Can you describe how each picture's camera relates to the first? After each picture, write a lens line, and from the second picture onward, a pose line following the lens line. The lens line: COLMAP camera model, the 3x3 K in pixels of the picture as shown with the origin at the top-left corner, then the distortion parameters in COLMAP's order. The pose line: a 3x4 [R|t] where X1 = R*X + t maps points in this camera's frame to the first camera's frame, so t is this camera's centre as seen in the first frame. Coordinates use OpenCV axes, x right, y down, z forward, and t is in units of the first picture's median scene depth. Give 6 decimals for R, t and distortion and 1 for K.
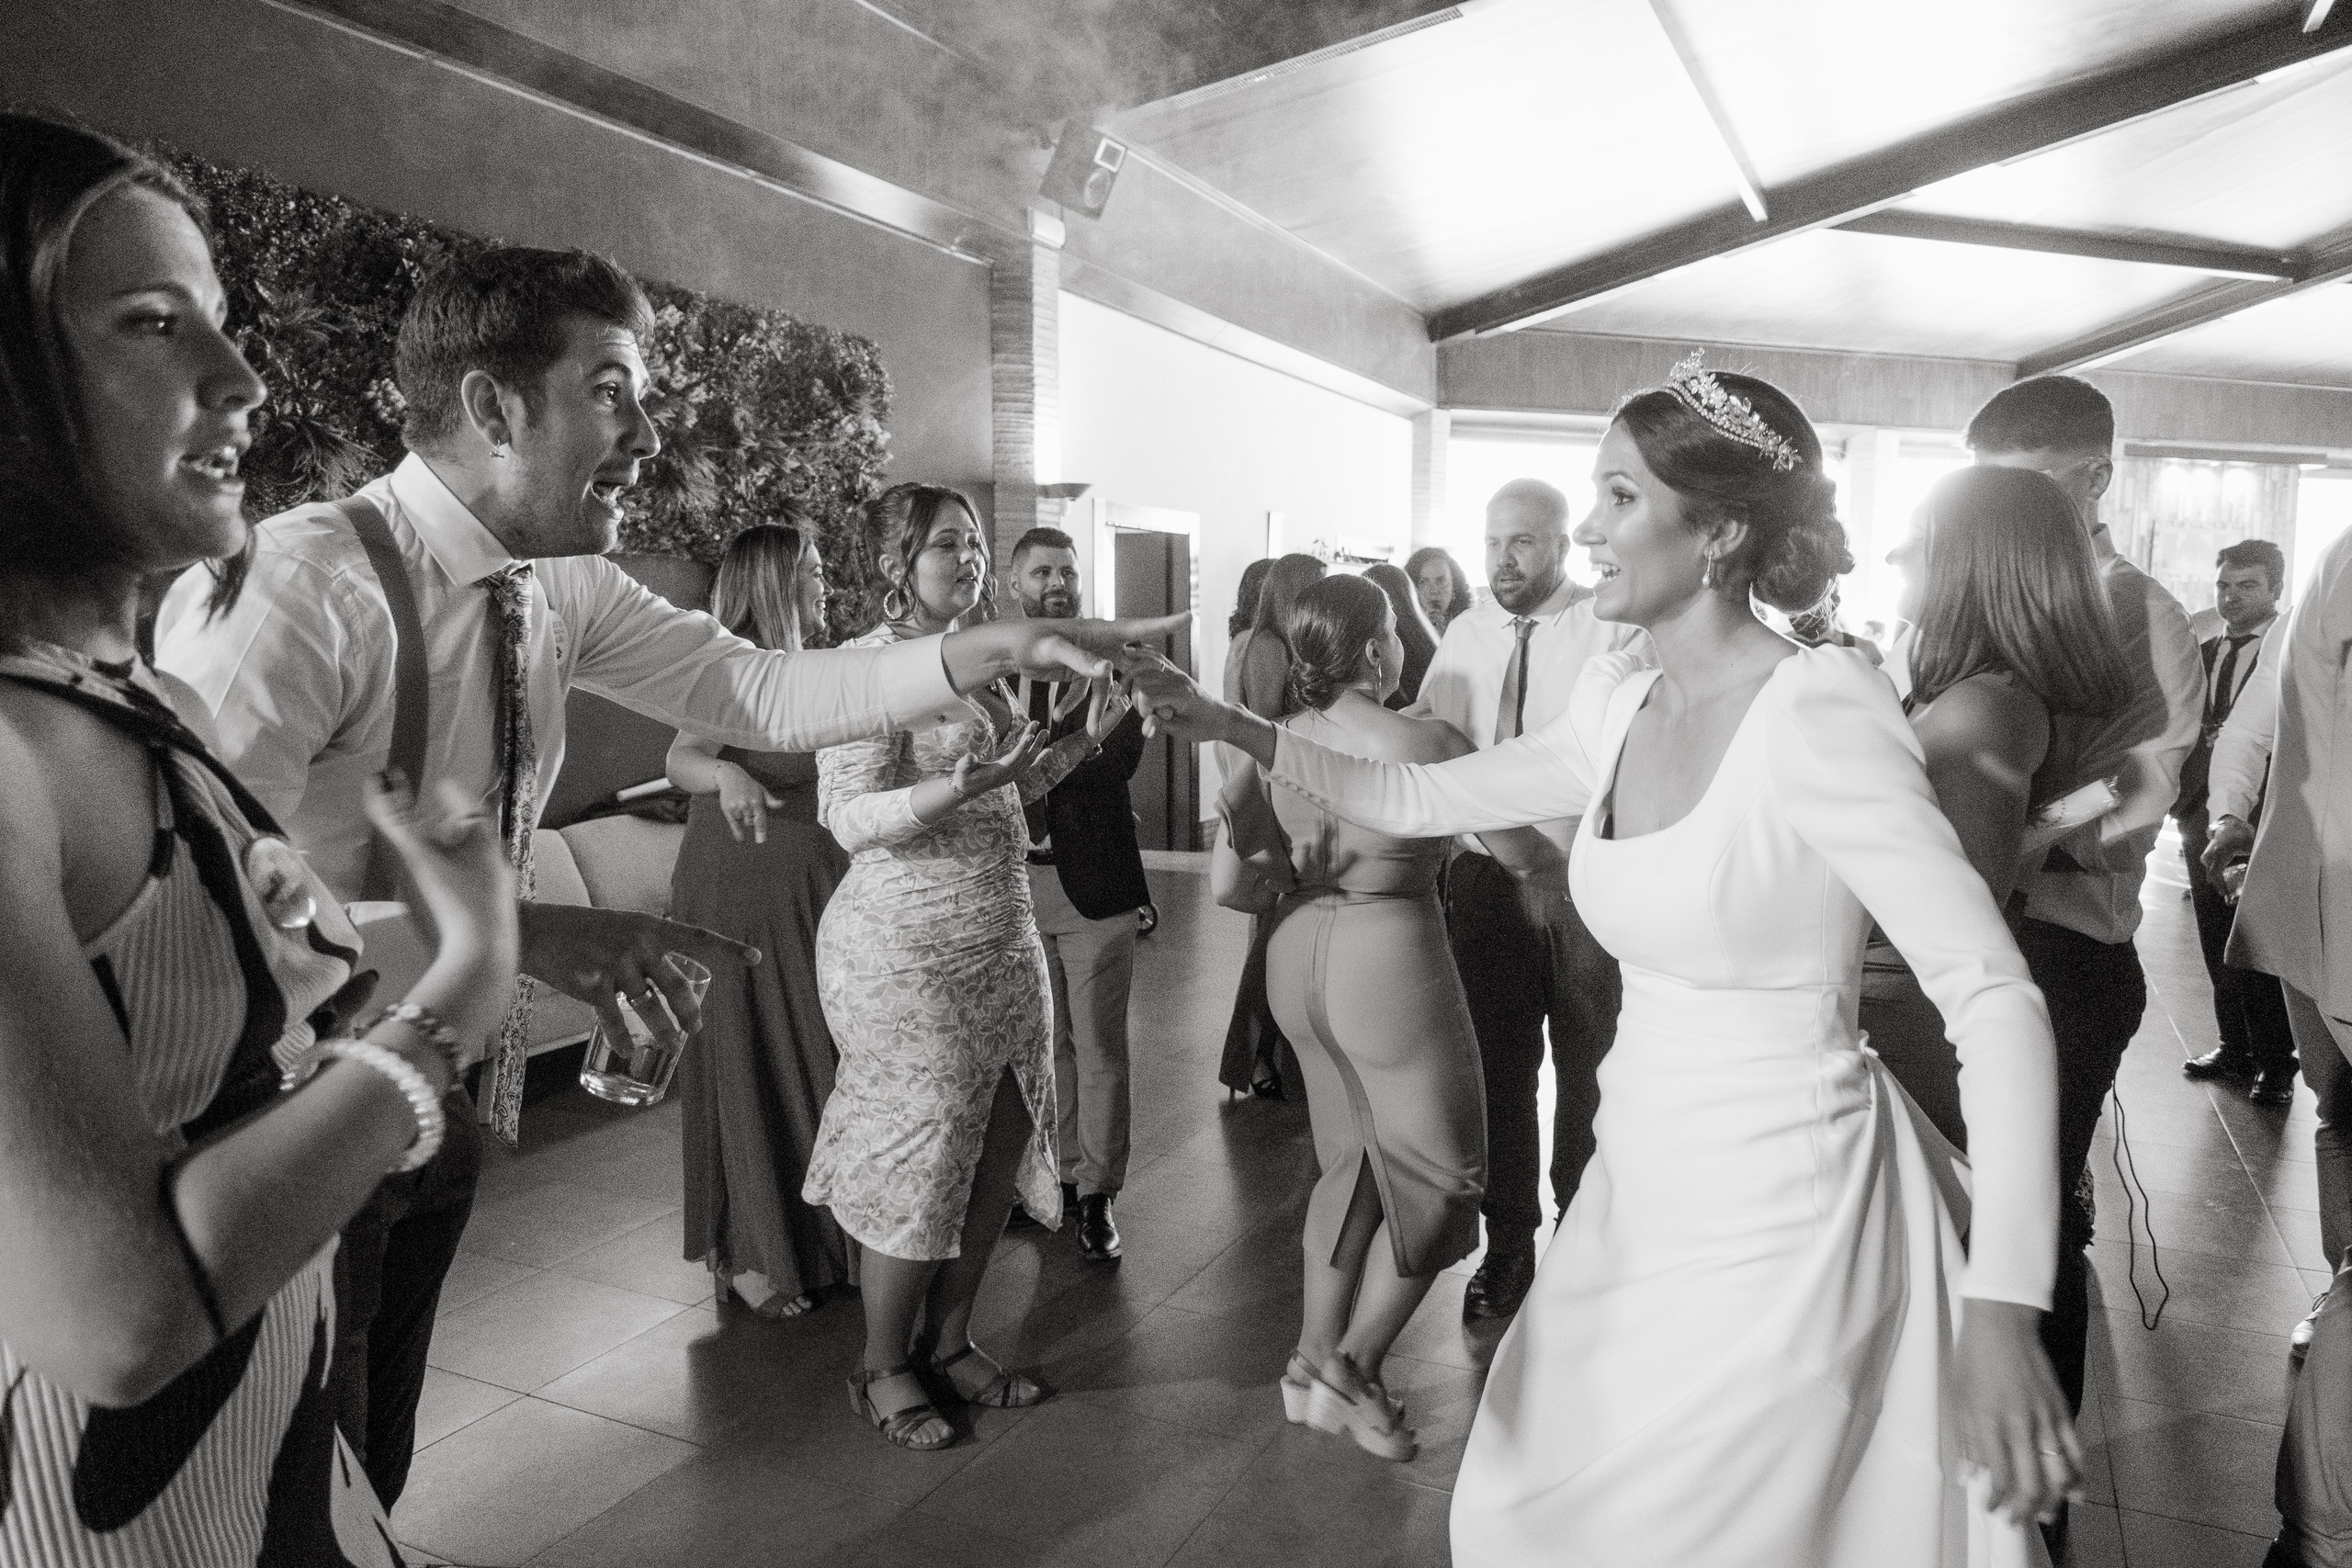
lens RADIAL K [[1616.8, 0, 1167.1], [0, 1616.8, 758.4], [0, 0, 1]] dist [0.003380, -0.002502]
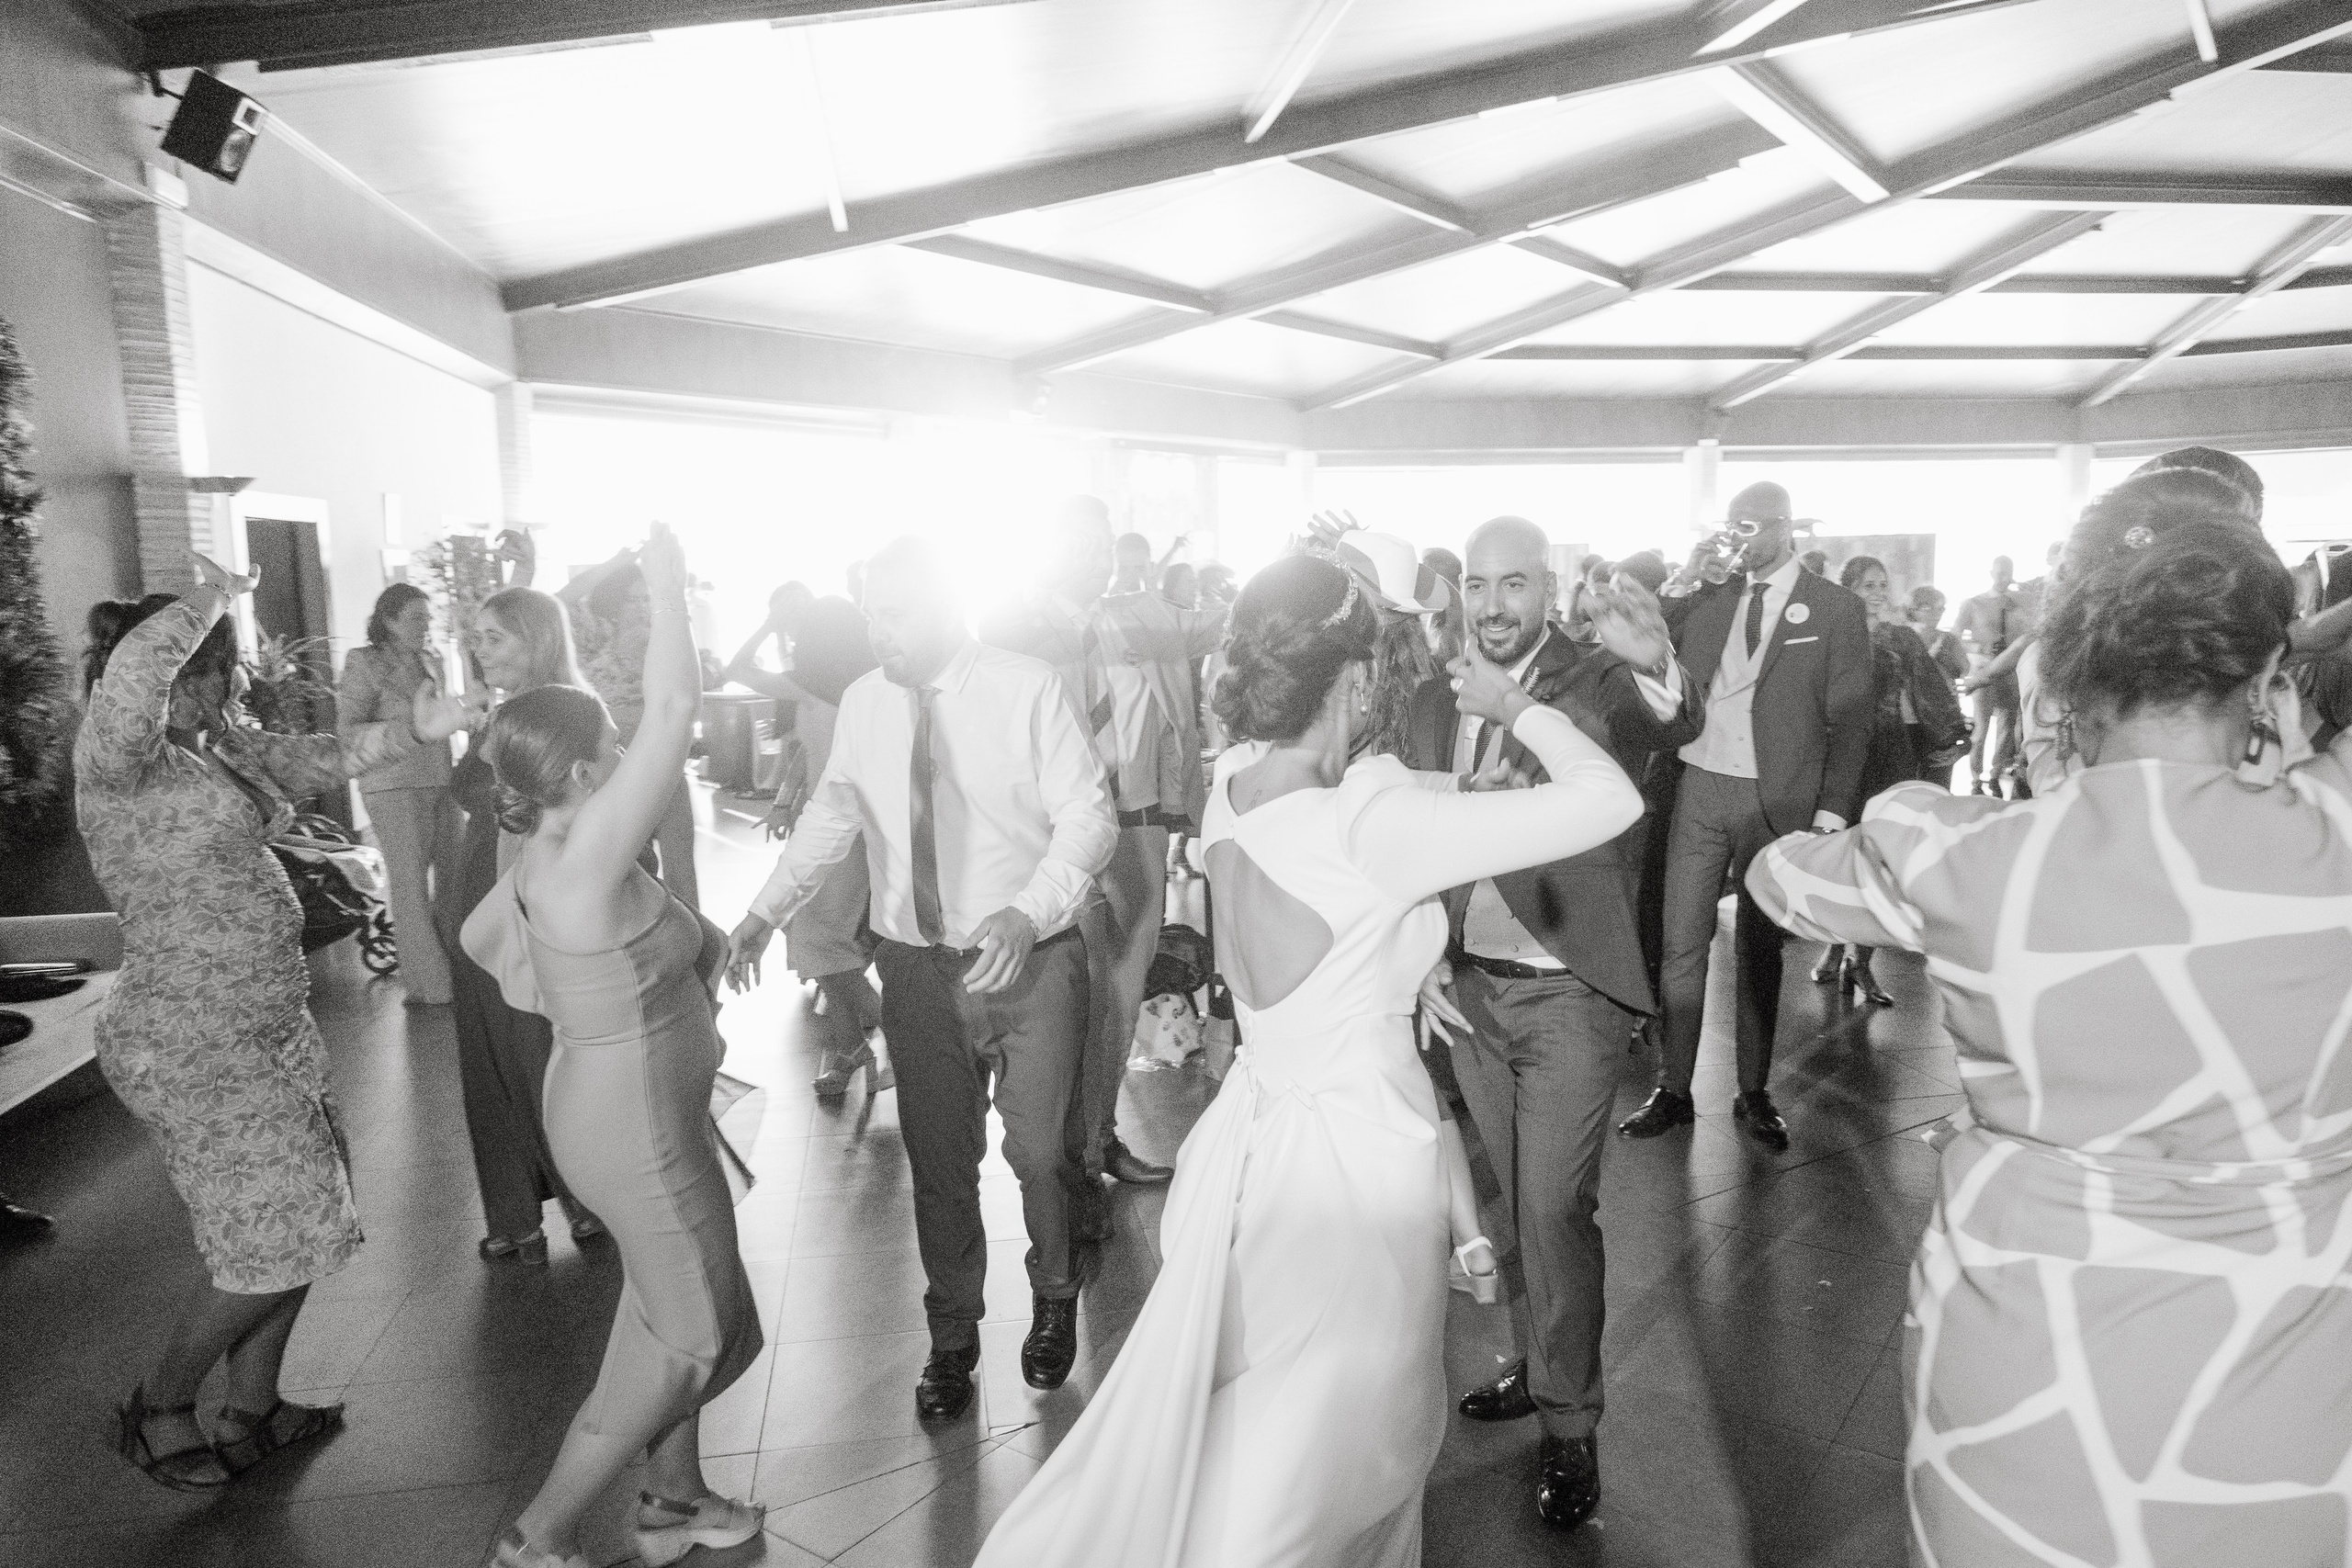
lens RADIAL K [[1616.8, 0, 1178.4], [0, 1616.8, 777.4], [0, 0, 1]] dist [0.003380, -0.002502]
pose [[0.807025, -0.096458, 0.582586, -0.174998], [0.070592, 0.995253, 0.066995, -0.025607], [-0.586282, -0.012941, 0.810004, -0.048741]]
